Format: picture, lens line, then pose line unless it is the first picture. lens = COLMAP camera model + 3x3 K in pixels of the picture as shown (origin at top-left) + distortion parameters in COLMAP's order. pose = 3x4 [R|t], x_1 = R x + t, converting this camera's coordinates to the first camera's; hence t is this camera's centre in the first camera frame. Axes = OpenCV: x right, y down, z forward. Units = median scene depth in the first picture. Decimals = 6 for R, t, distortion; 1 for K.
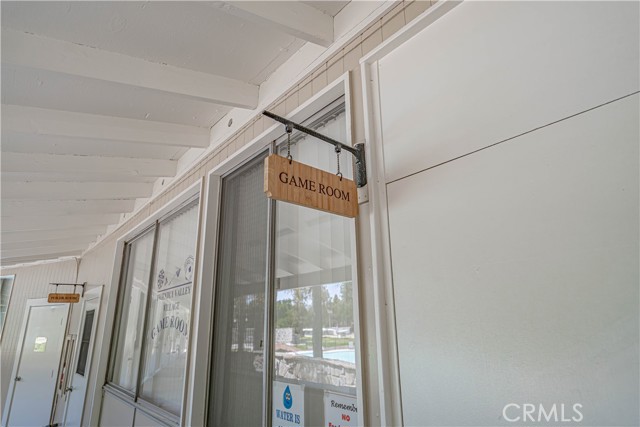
lens RADIAL K [[381.2, 0, 322.9], [0, 381.2, 214.8], [0, 0, 1]] dist [0.001576, 0.002514]
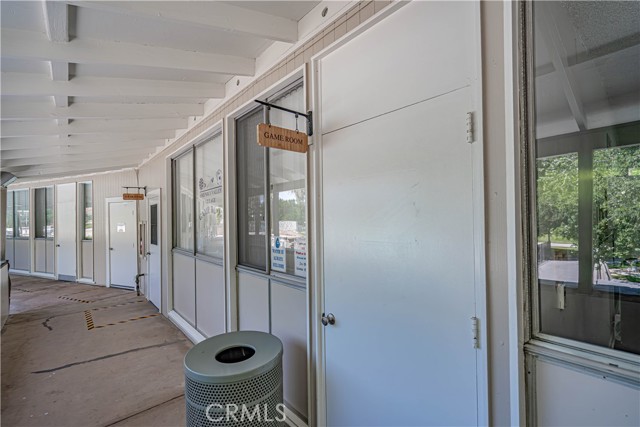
lens RADIAL K [[288.9, 0, 317.3], [0, 288.9, 216.8], [0, 0, 1]] dist [0.004473, -0.000521]
pose [[0.999991, -0.000717, 0.004151, 0.053767], [-0.000457, 0.961101, 0.276196, -0.034421], [-0.004187, -0.276196, 0.961092, -0.205164]]
